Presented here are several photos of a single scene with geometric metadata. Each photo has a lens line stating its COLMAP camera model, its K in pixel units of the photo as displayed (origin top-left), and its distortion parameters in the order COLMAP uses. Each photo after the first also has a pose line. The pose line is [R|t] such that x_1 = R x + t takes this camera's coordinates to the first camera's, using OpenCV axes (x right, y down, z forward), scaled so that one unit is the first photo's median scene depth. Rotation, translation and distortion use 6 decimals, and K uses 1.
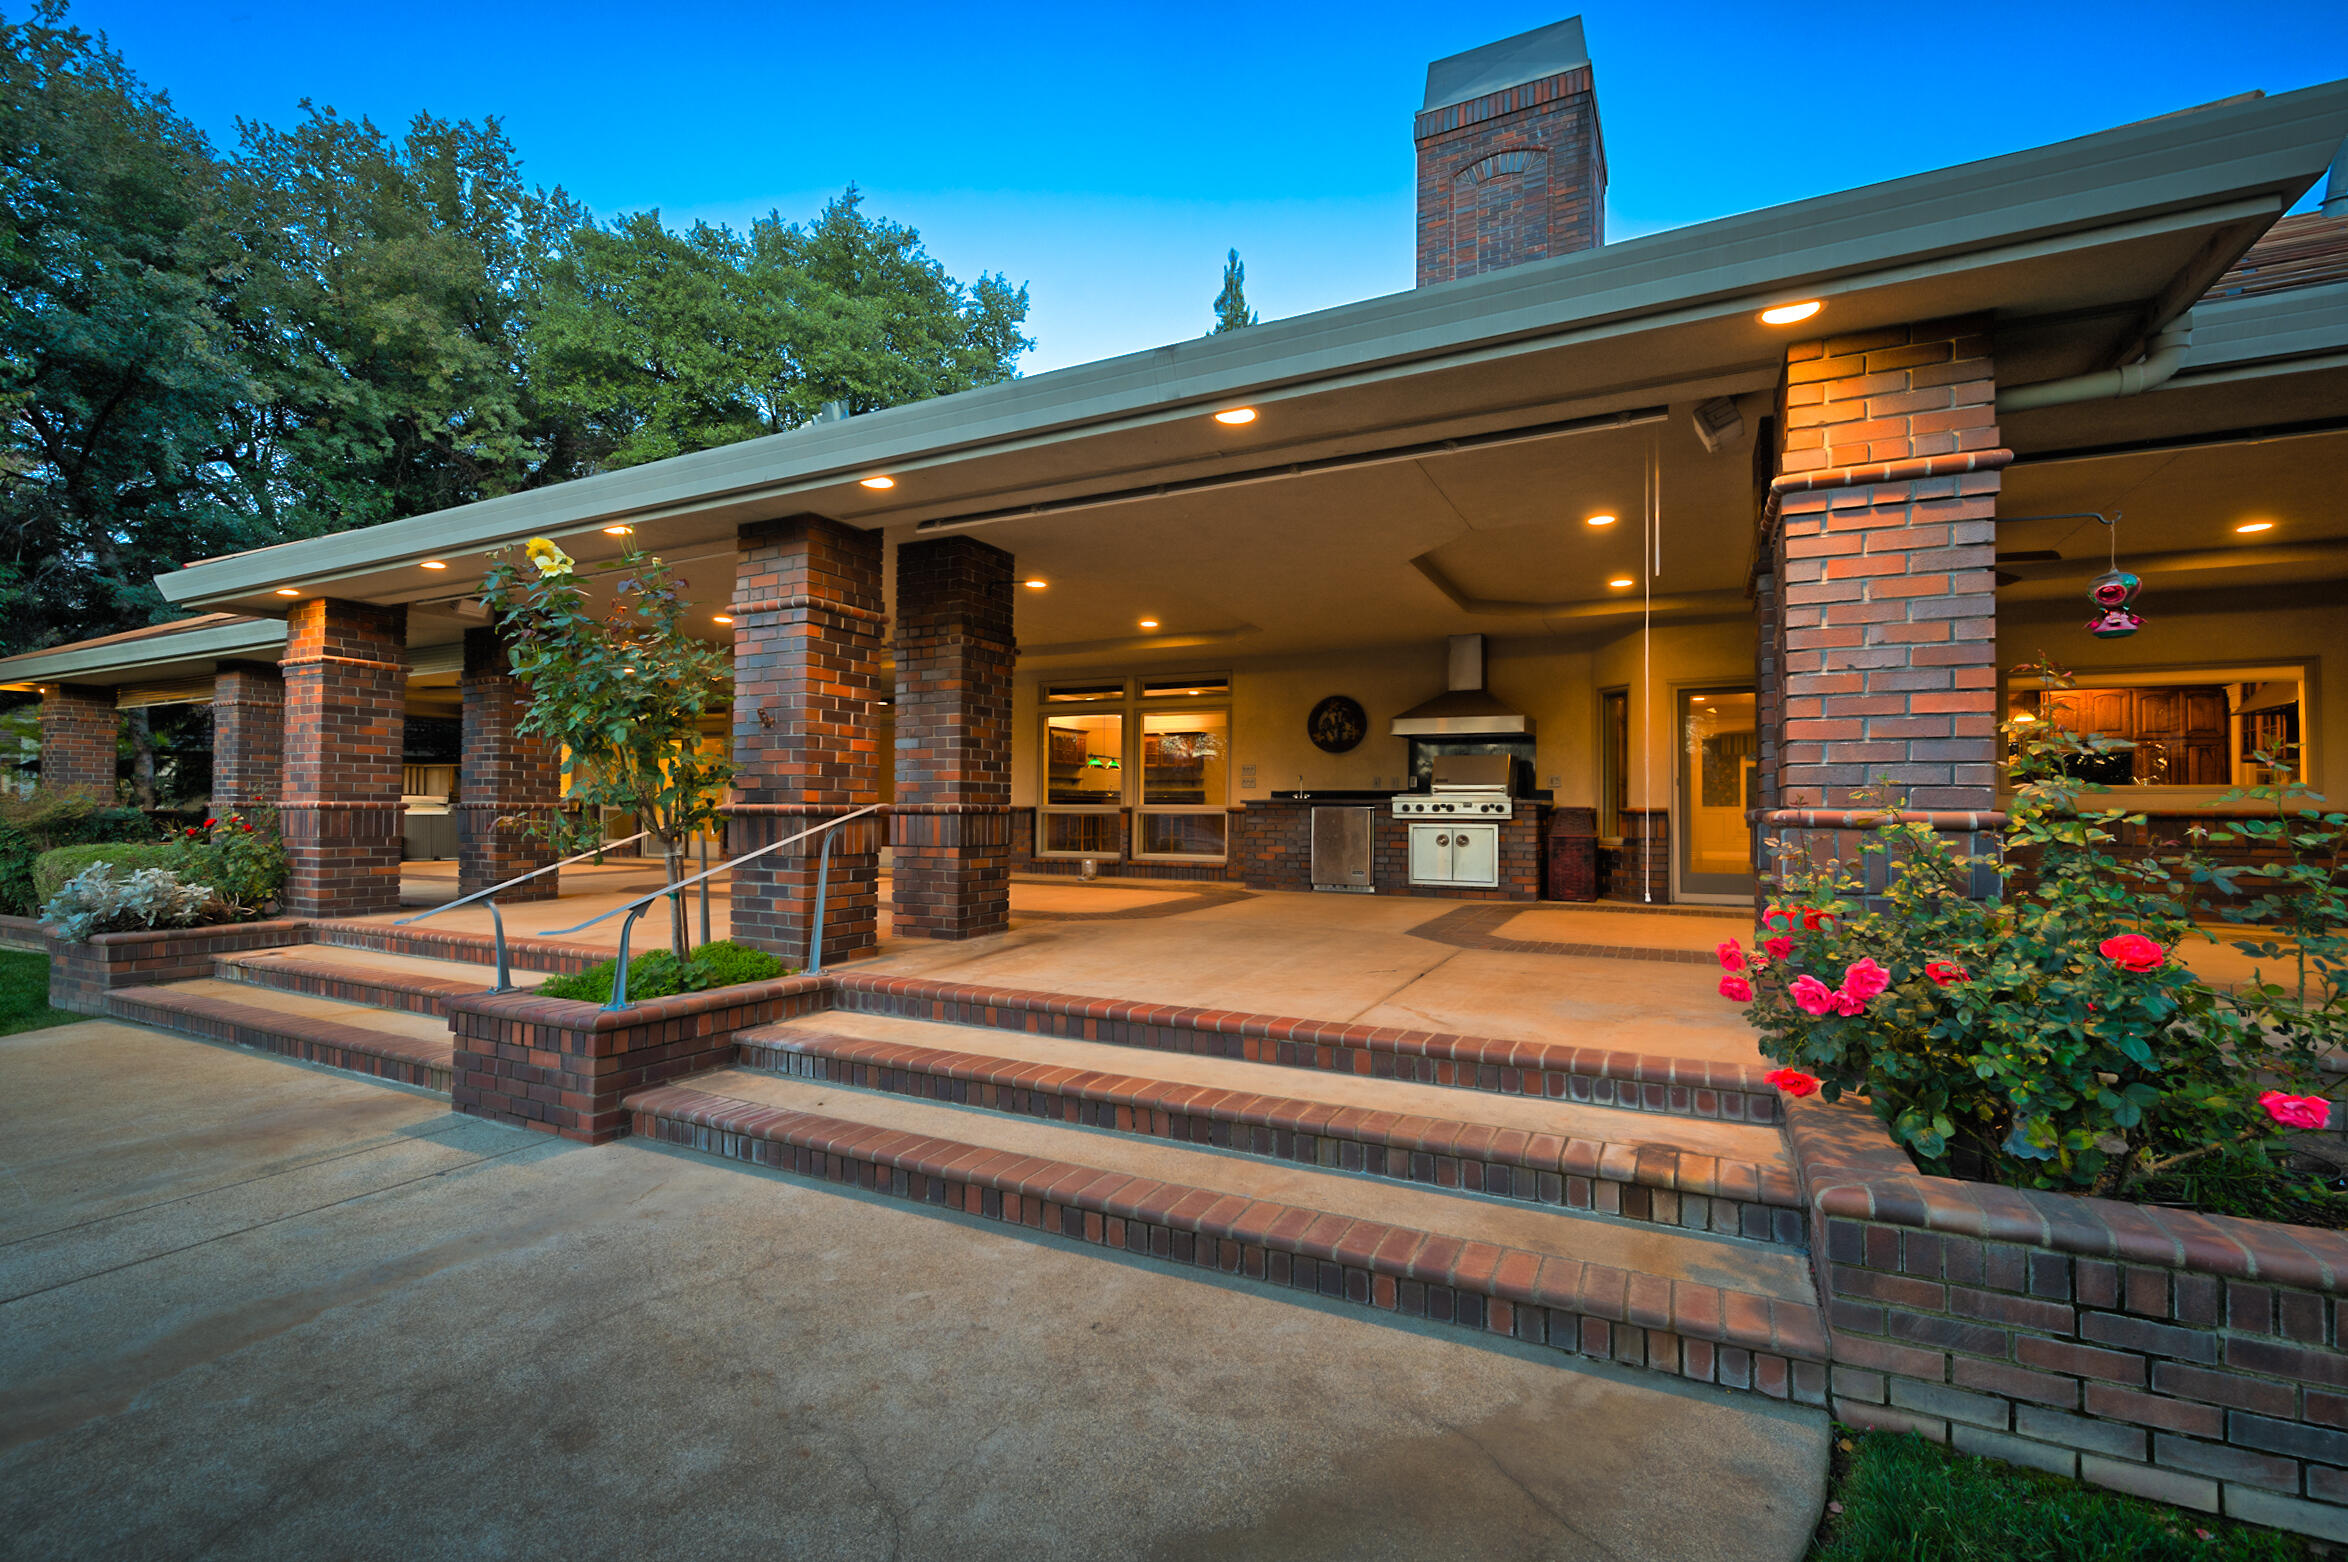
lens RADIAL K [[956.7, 0, 1174.0], [0, 956.7, 781.0], [0, 0, 1]] dist [-0.002612, -0.000366]
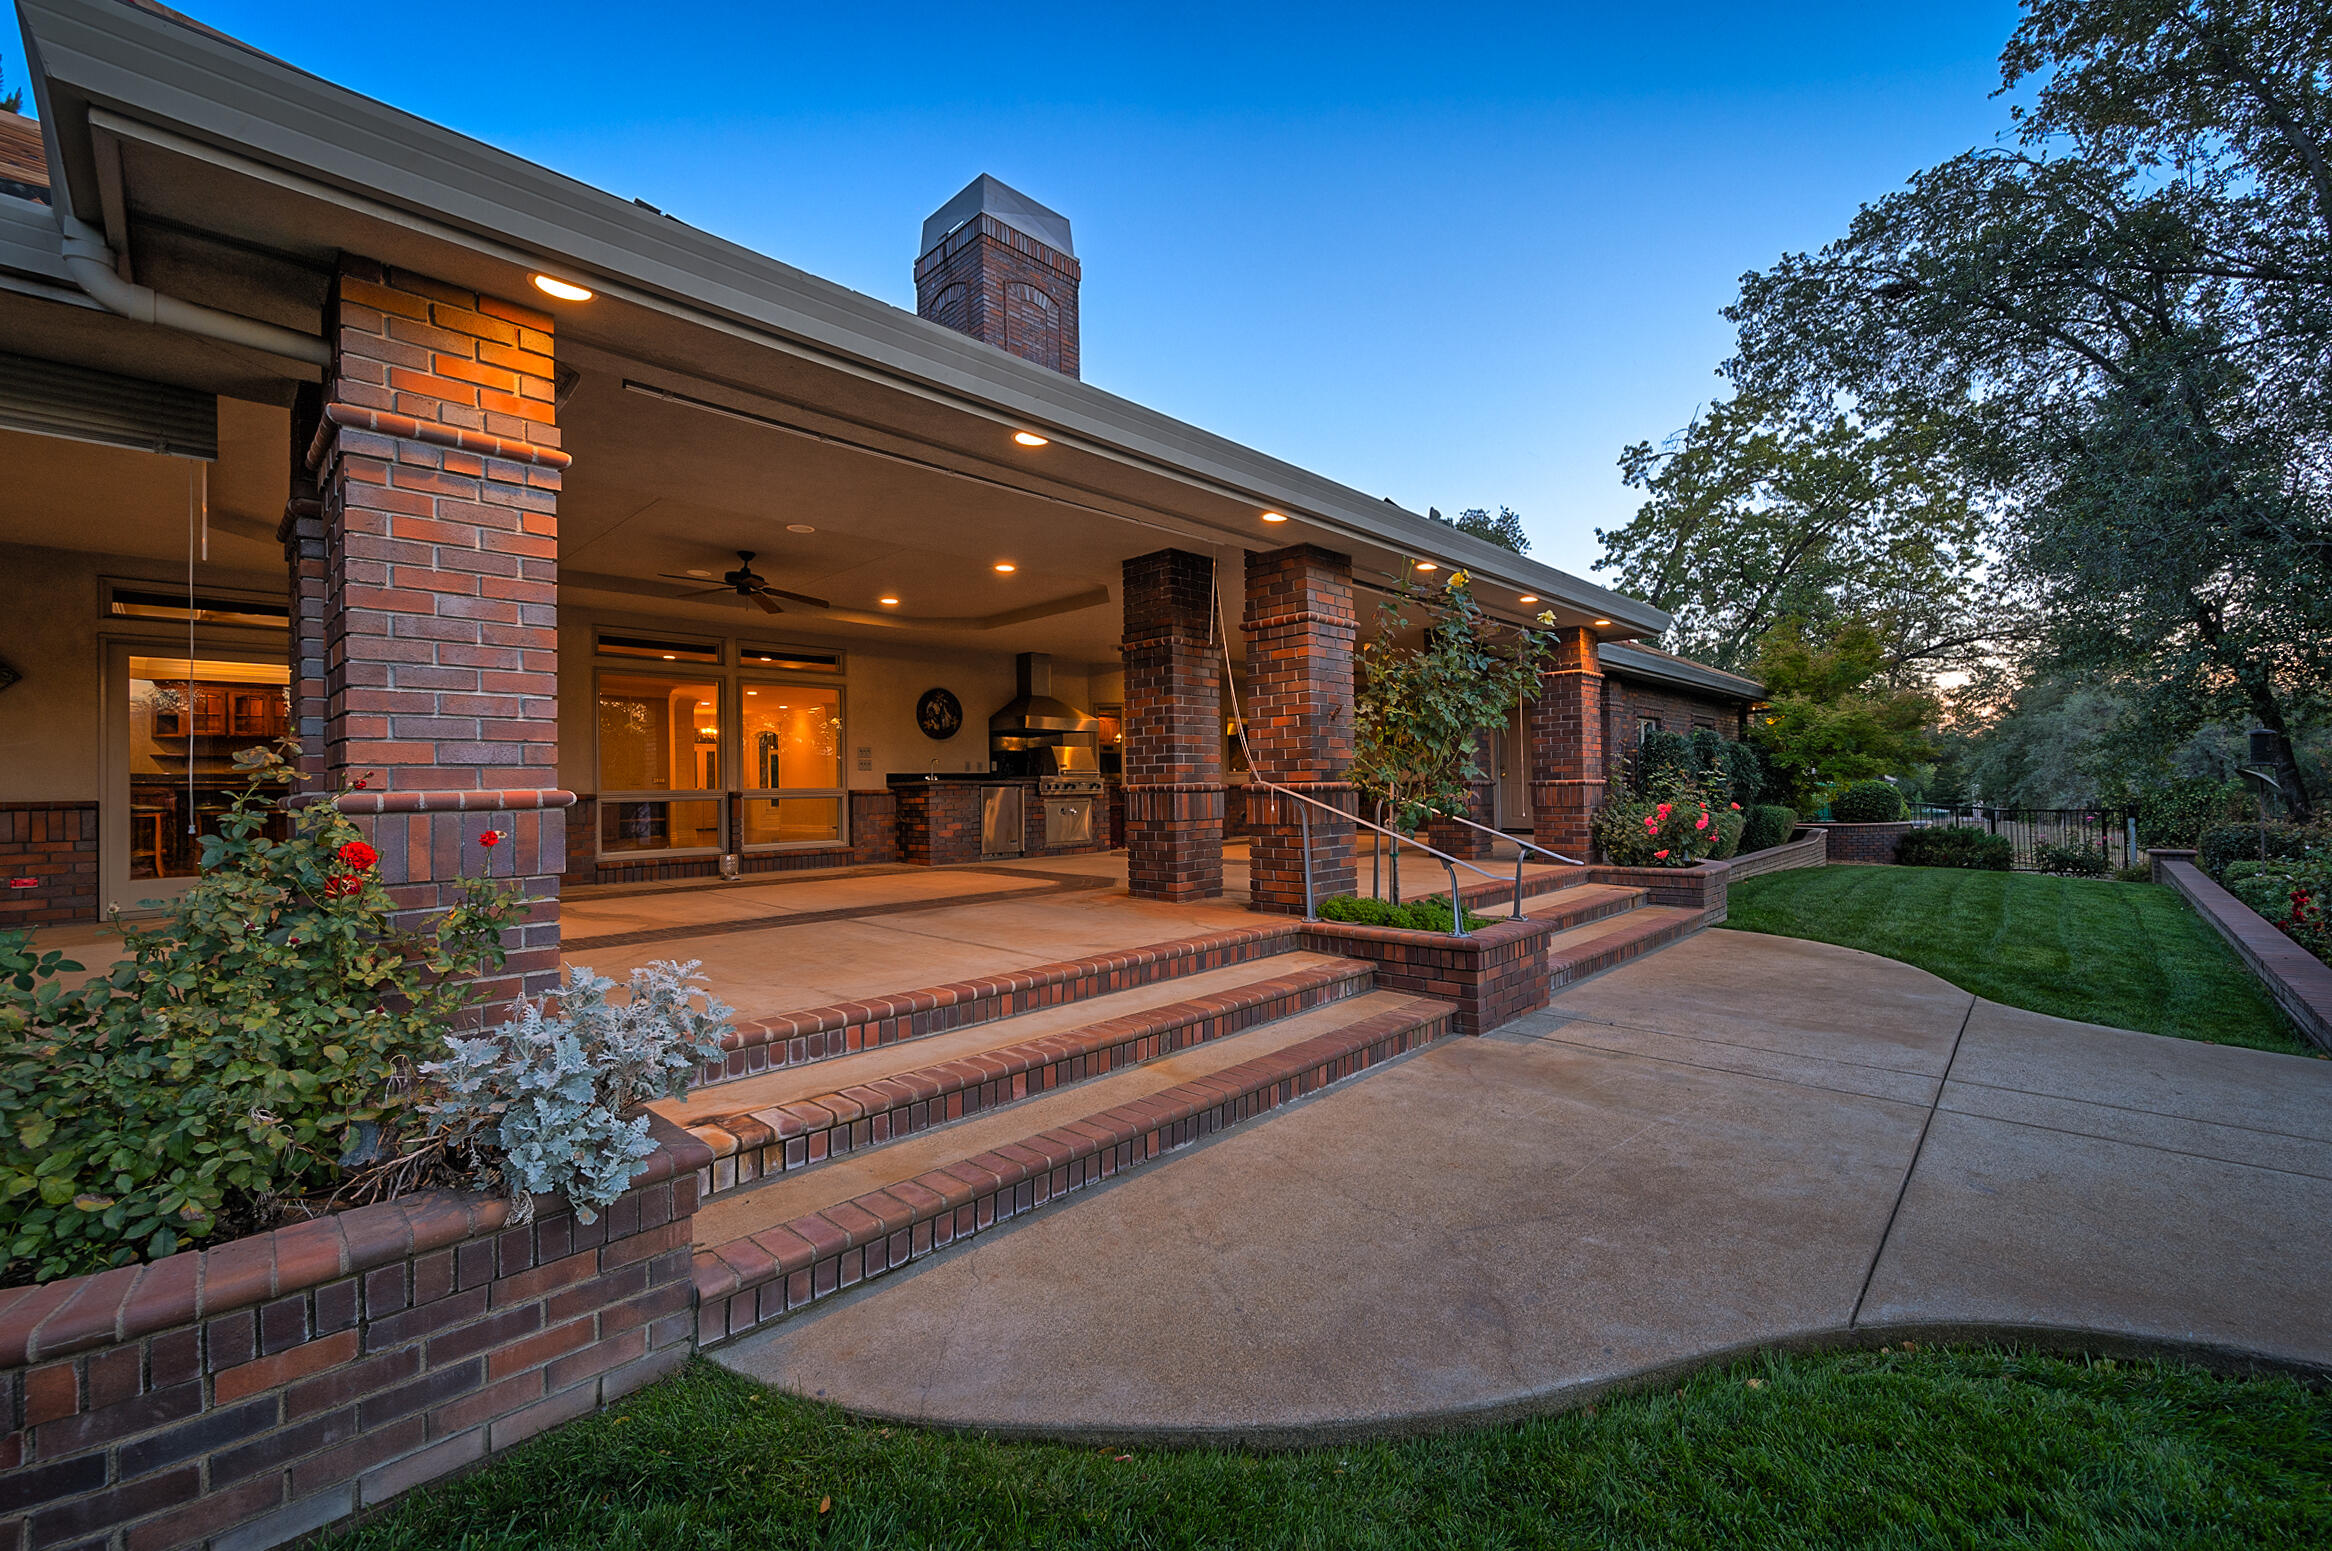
lens RADIAL K [[950.7, 0, 1175.4], [0, 950.7, 790.8], [0, 0, 1]] dist [-0.003661, -0.000524]
pose [[0.343468, -0.013082, 0.939073, -0.818552], [-0.011506, 0.999769, 0.018136, 0.007545], [-0.939094, -0.017034, 0.343238, 0.387828]]
